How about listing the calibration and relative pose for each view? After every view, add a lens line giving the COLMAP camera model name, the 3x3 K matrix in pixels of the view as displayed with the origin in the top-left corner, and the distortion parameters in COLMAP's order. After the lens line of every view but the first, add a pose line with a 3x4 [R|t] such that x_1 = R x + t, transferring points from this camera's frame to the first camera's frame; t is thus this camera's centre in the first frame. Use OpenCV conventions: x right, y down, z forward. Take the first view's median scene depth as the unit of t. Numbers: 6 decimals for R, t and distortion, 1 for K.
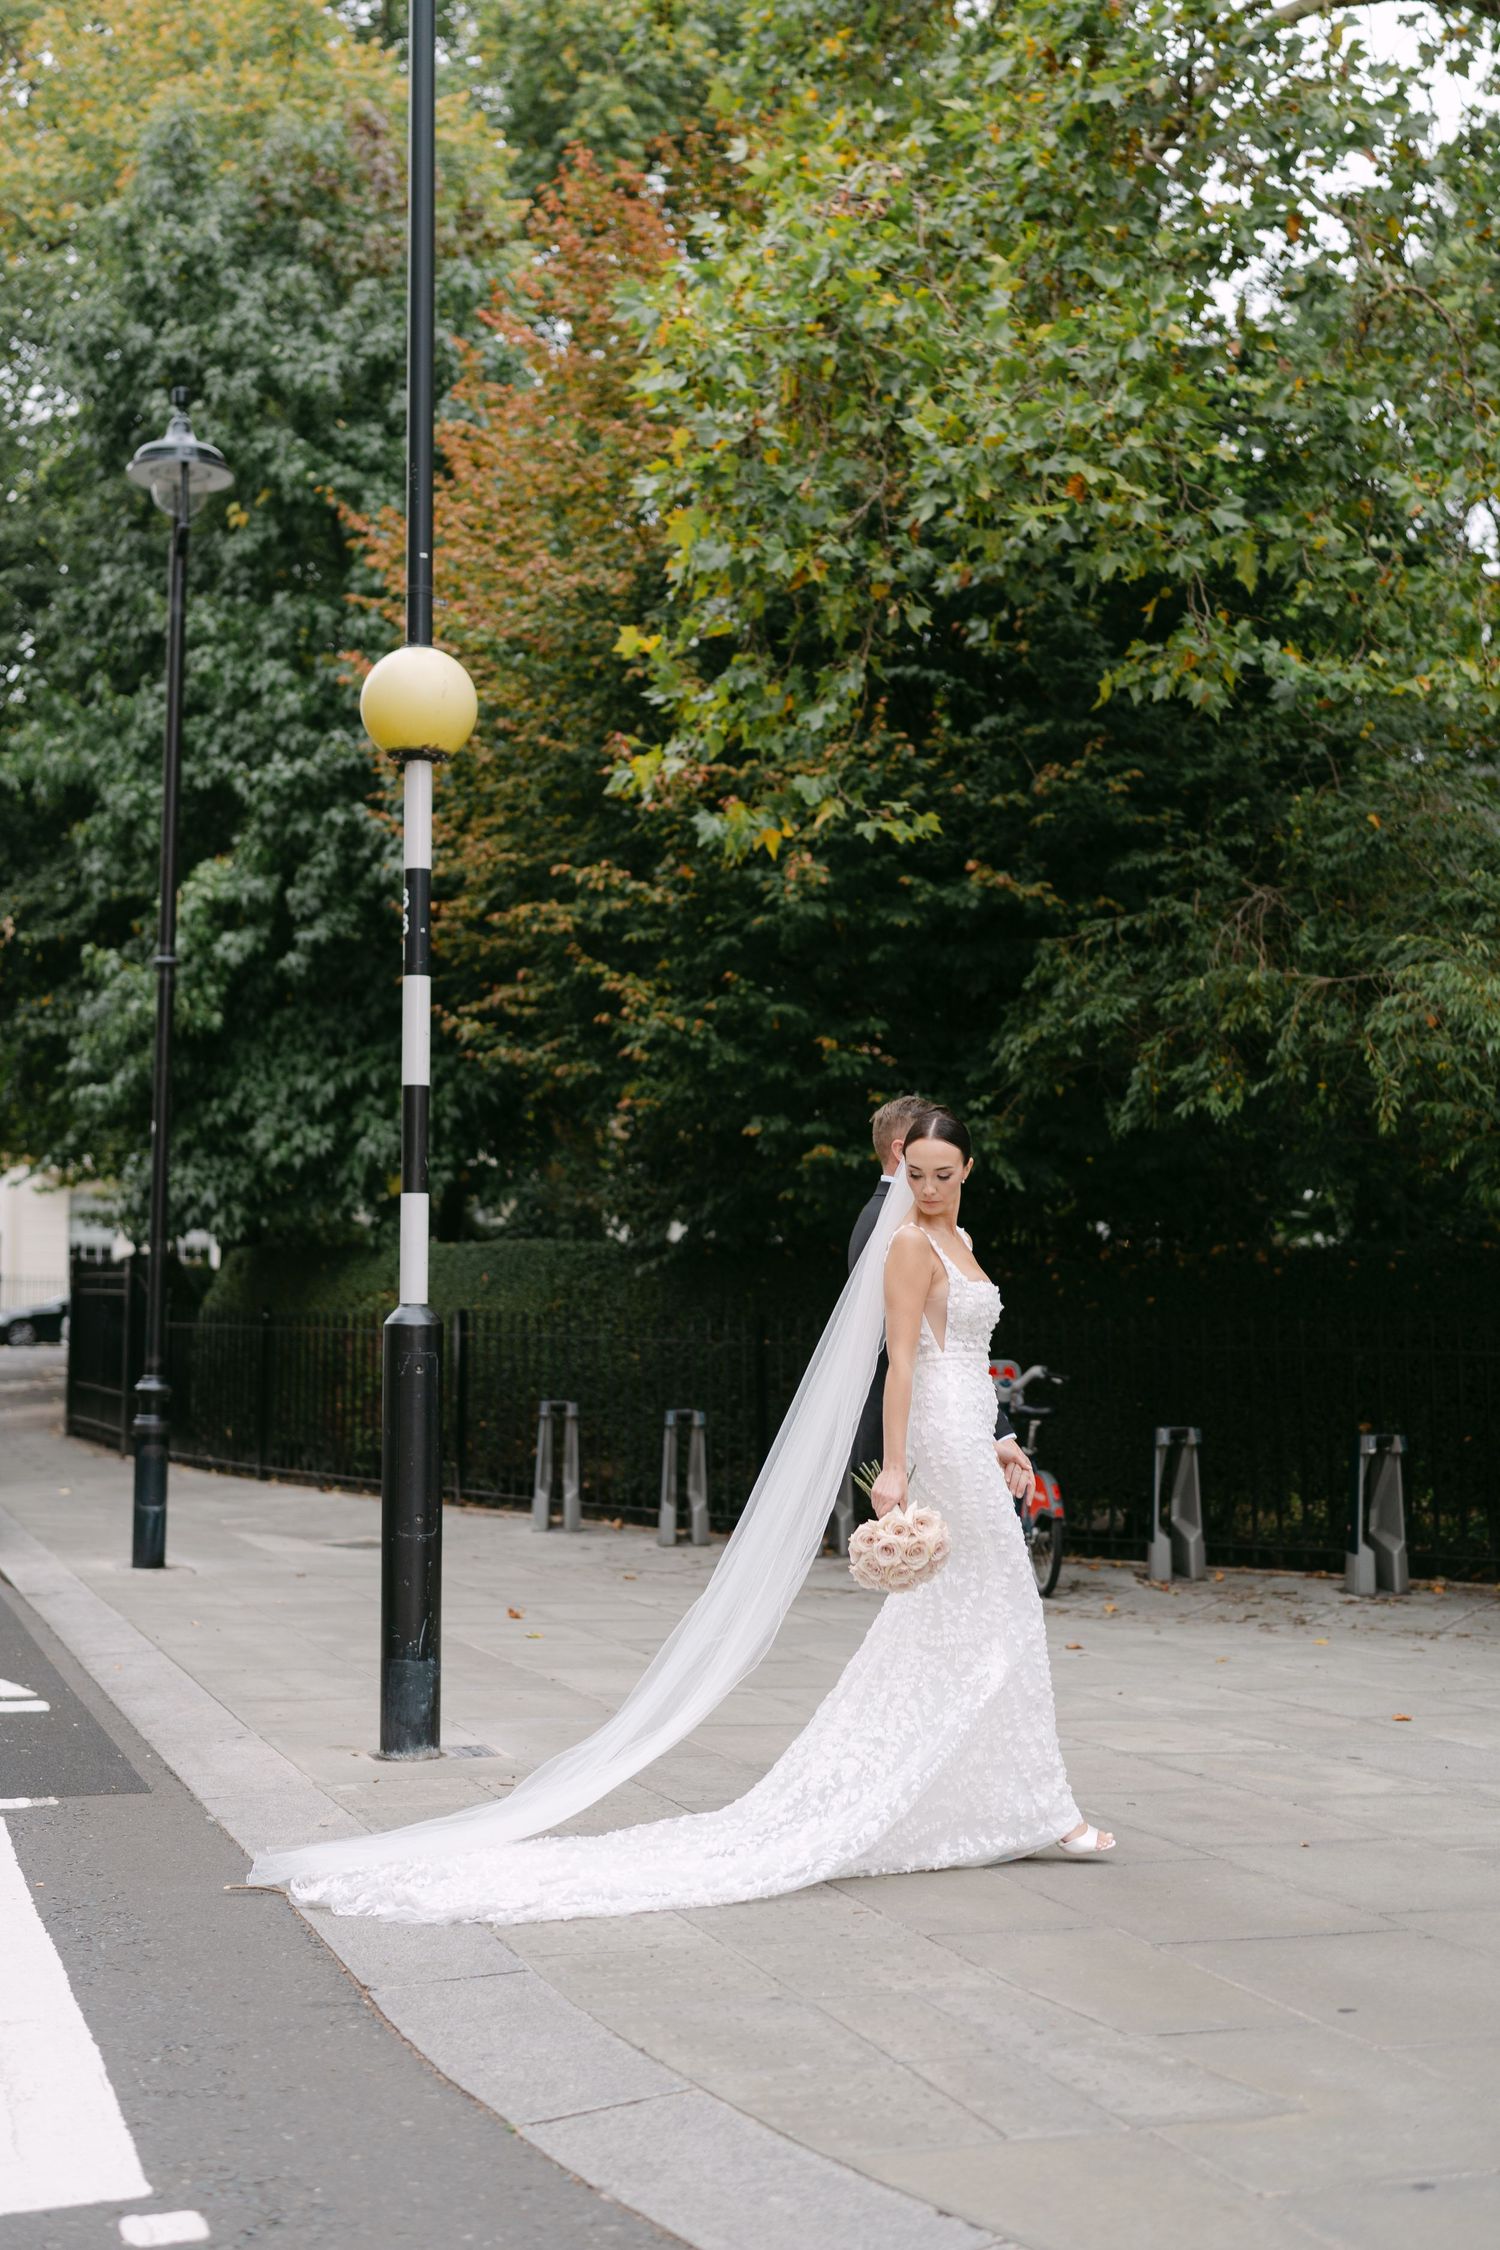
lens RADIAL K [[2262.5, 0, 751.1], [0, 2262.5, 1128.9], [0, 0, 1]] dist [-0.009510, 0.000000]
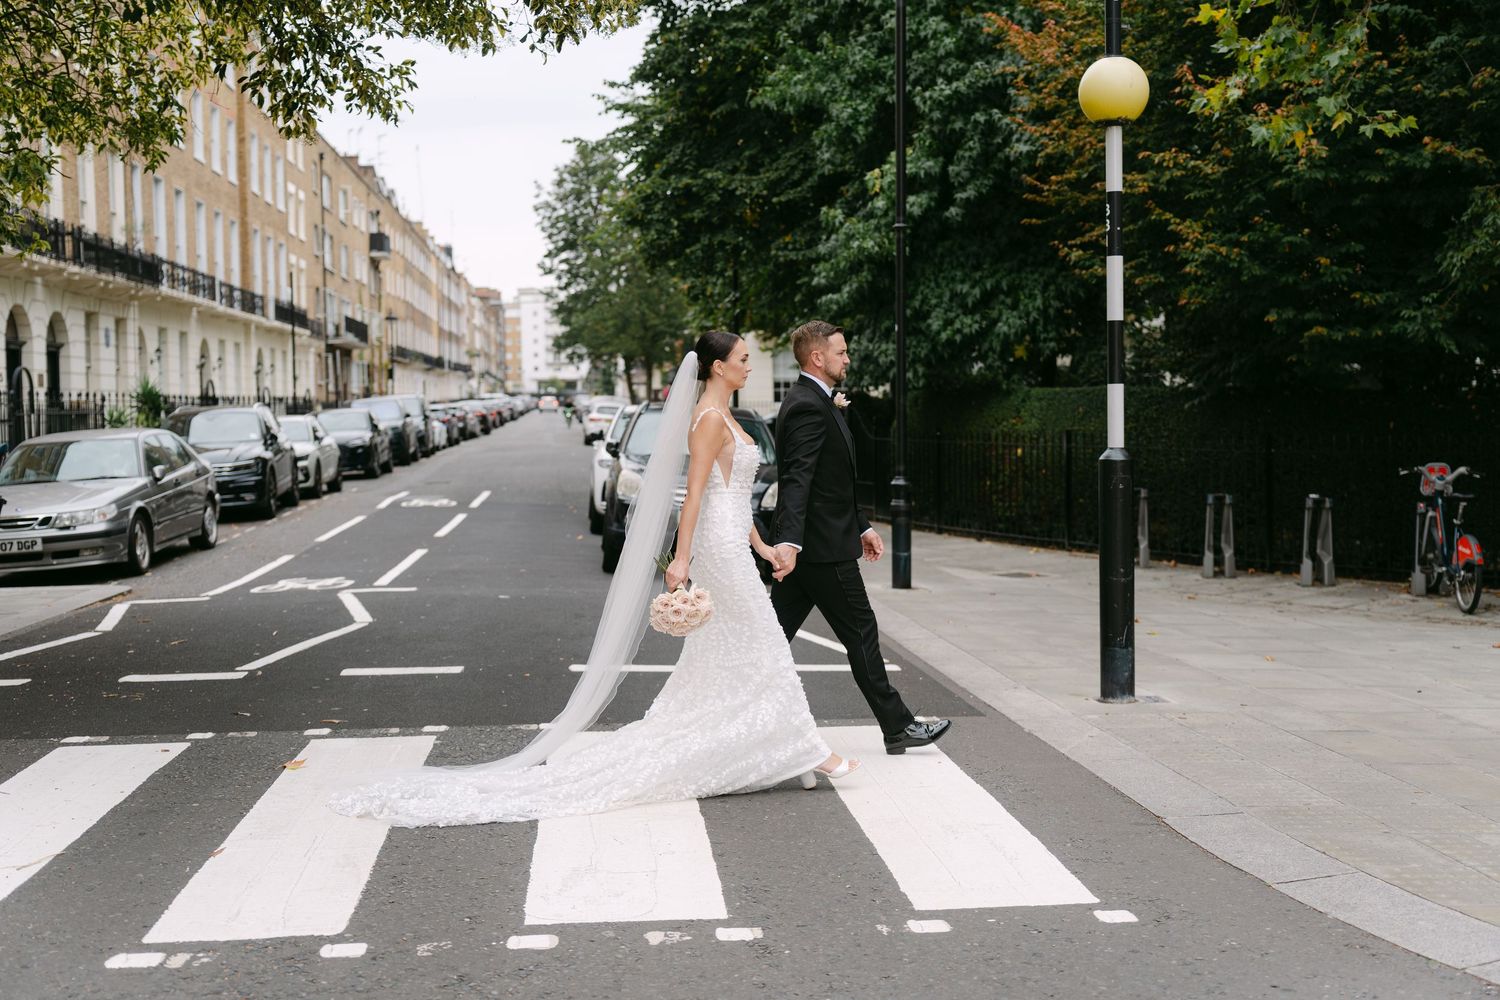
lens RADIAL K [[1591.3, 0, 750.1], [0, 1591.3, 495.4], [0, 0, 1]] dist [-0.004760, 0.000000]
pose [[0.970054, -0.001038, -0.242886, -0.080345], [0.035489, 0.989864, 0.137509, -0.041324], [0.240282, -0.142011, 0.960259, -0.158194]]
